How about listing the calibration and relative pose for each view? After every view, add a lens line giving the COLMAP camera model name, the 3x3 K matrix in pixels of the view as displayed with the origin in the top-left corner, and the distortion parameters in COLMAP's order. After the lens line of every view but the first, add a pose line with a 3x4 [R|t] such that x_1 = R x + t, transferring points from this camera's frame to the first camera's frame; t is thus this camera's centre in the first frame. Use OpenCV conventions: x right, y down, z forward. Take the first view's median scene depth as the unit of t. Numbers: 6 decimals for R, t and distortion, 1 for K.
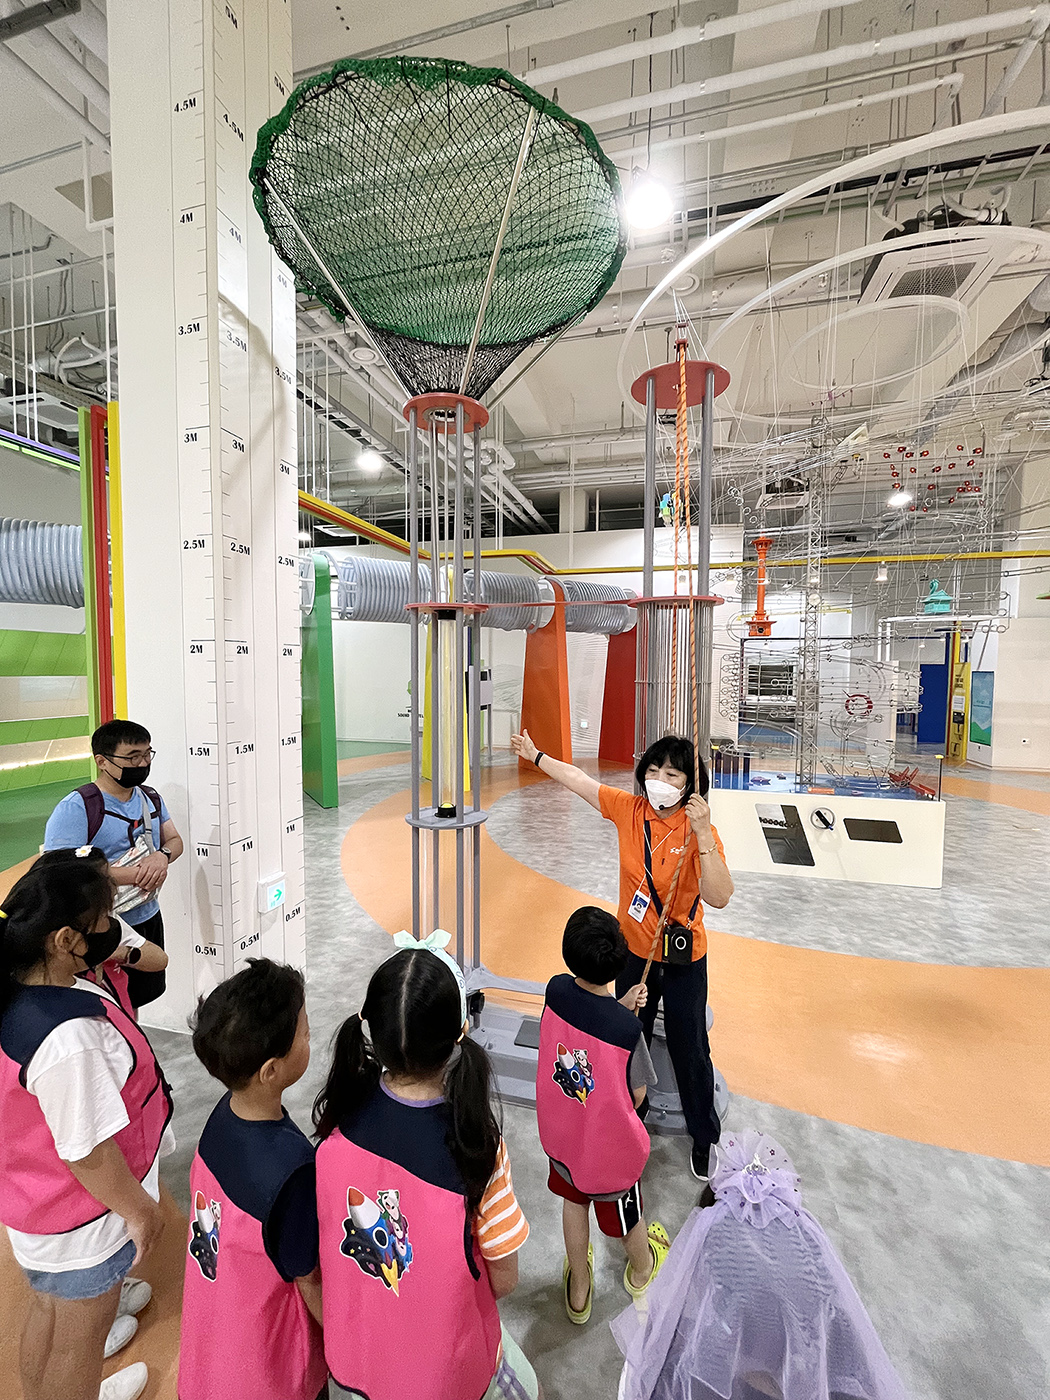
lens RADIAL K [[567.4, 0, 525.0], [0, 567.4, 700.0], [0, 0, 1]] dist [-0.003404, -0.000221]
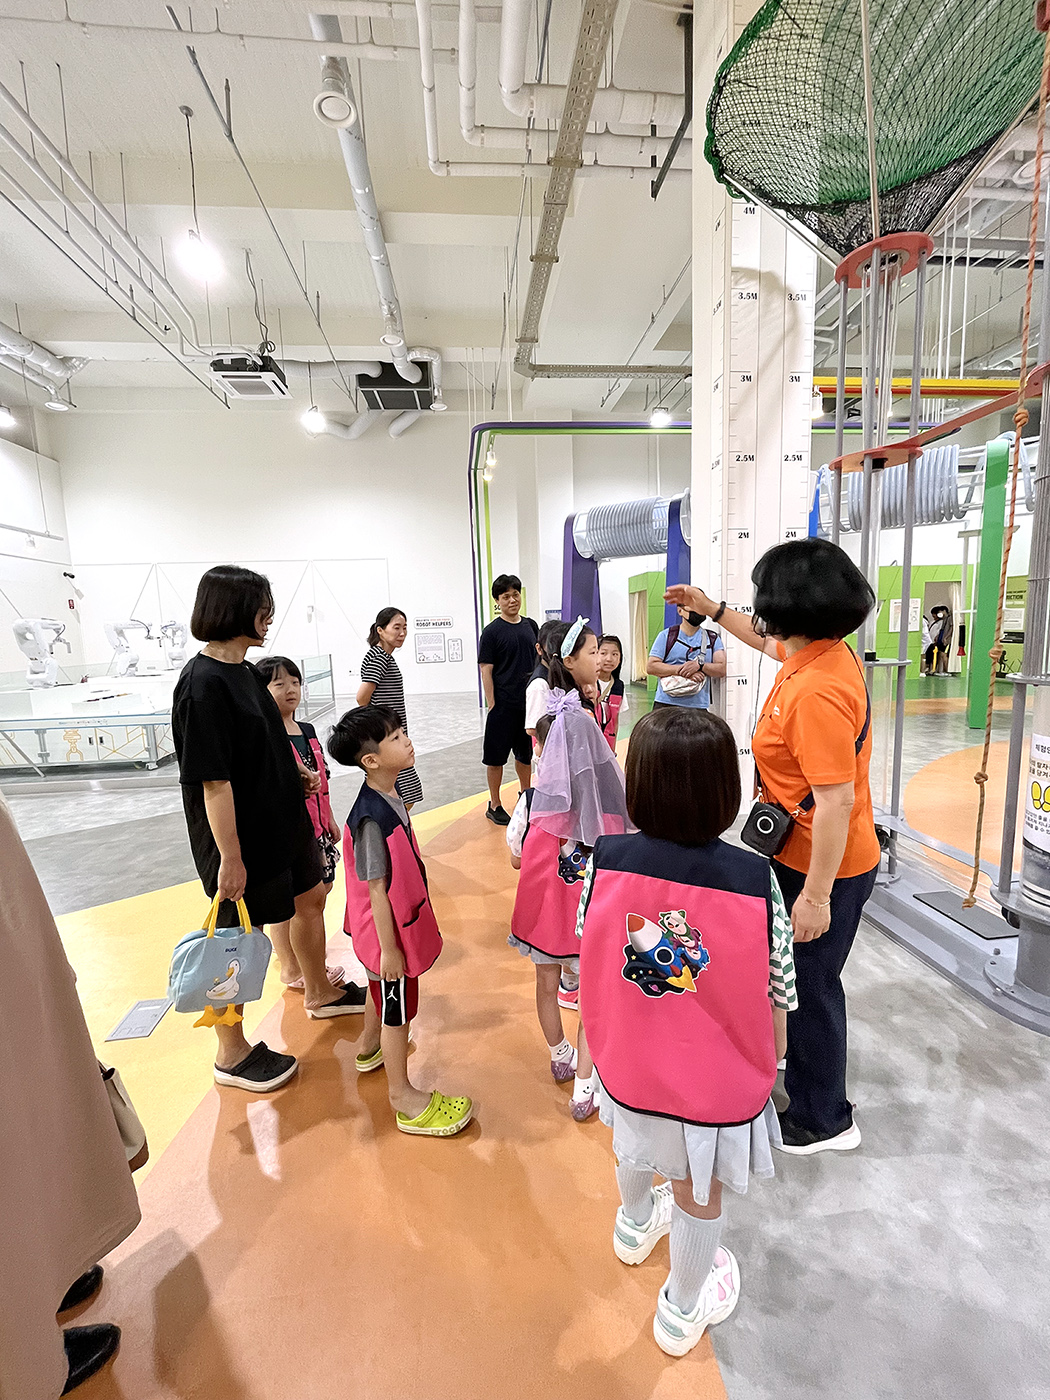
lens RADIAL K [[567.4, 0, 525.0], [0, 567.4, 700.0], [0, 0, 1]] dist [-0.003404, -0.000221]
pose [[0.356089, 0.101378, -0.928936, 0.568631], [-0.015759, 0.994608, 0.102504, 0.160000], [0.934319, -0.021862, 0.355767, 0.021786]]
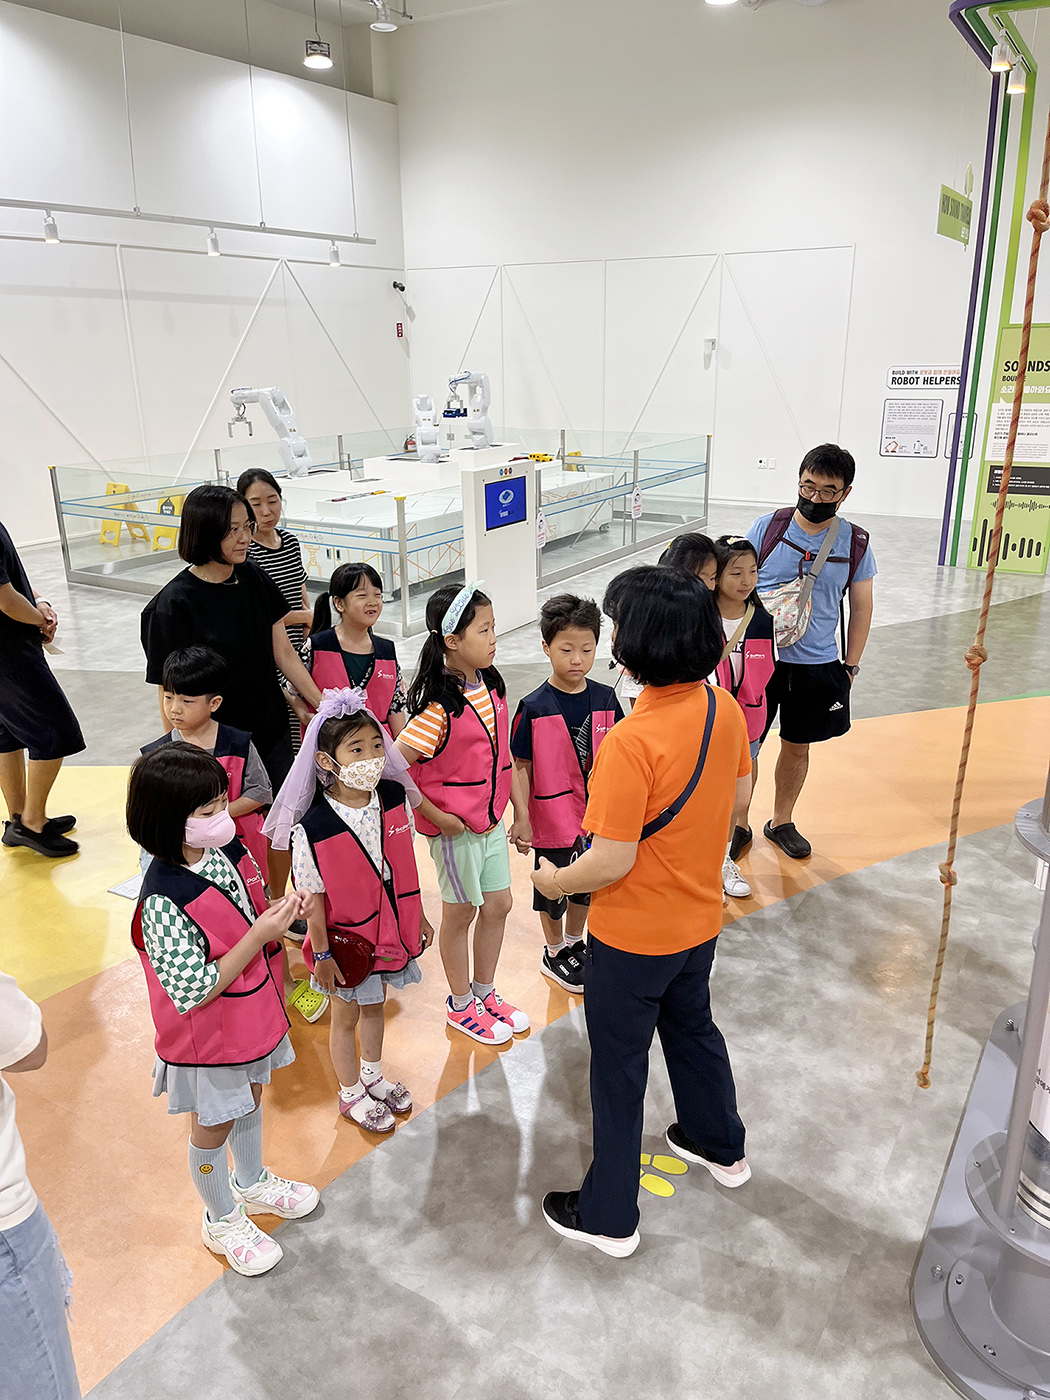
lens RADIAL K [[1055.4, 0, 525.0], [0, 1055.4, 700.0], [0, 0, 1]] dist [0.040707, 0.000515]
pose [[-0.277506, 0.306999, -0.910353, 0.859718], [-0.047801, 0.941984, 0.332238, -0.087420], [0.959534, 0.135714, -0.246731, 0.596951]]
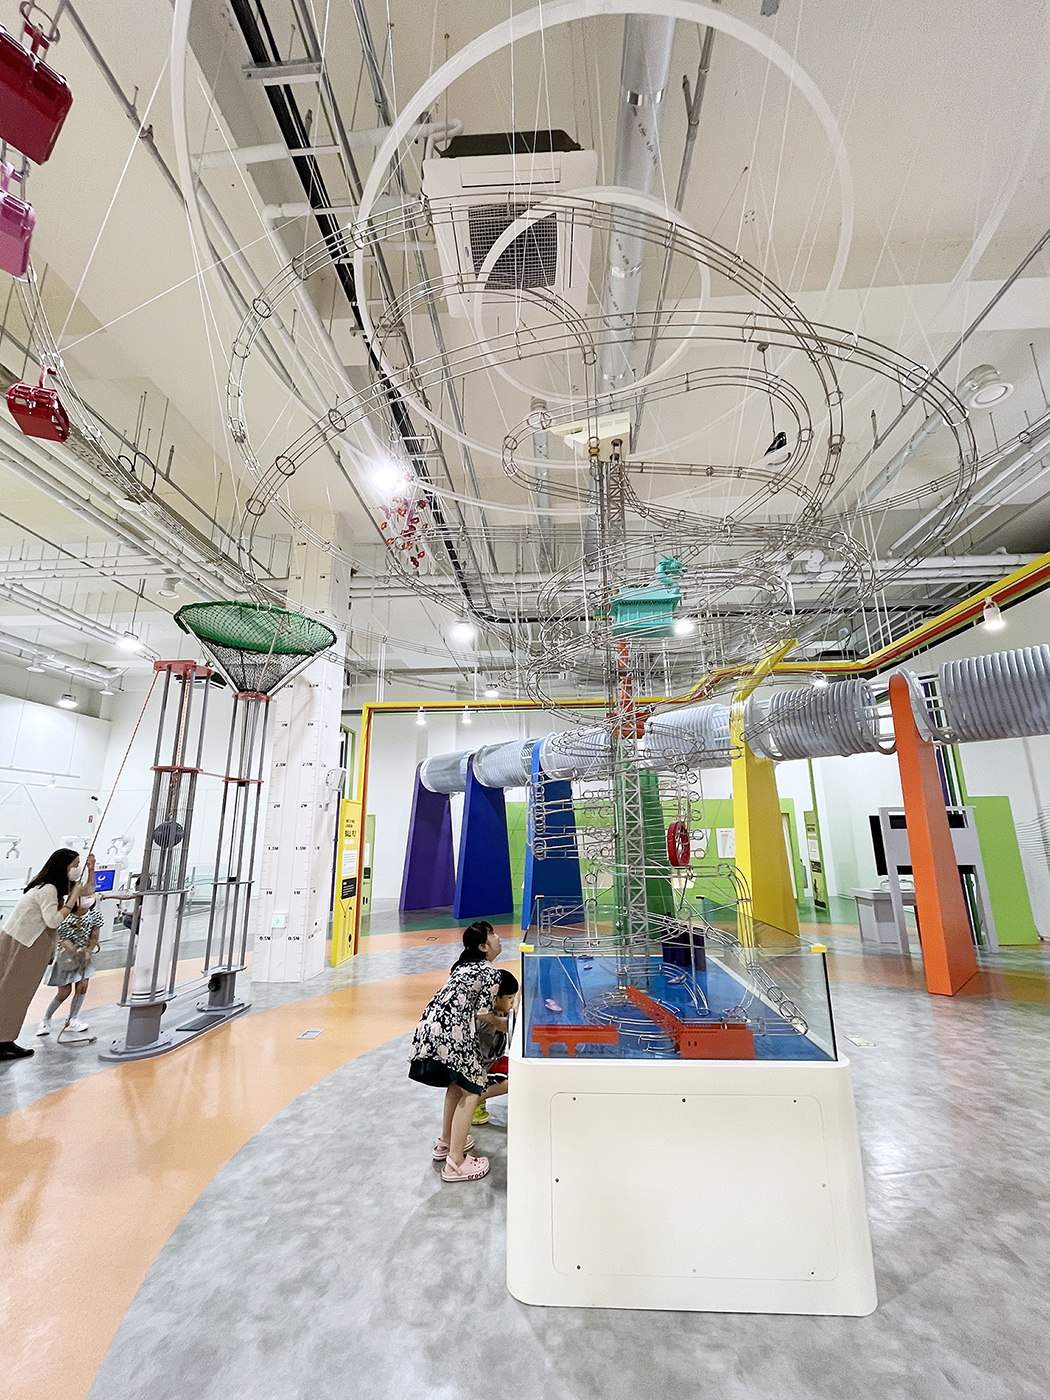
lens RADIAL K [[567.4, 0, 525.0], [0, 567.4, 700.0], [0, 0, 1]] dist [-0.003404, -0.000221]
pose [[0.198192, -0.237419, -0.950974, 1.972816], [-0.043915, 0.967095, -0.250597, 0.031589], [0.979179, 0.091429, 0.181244, 1.446986]]
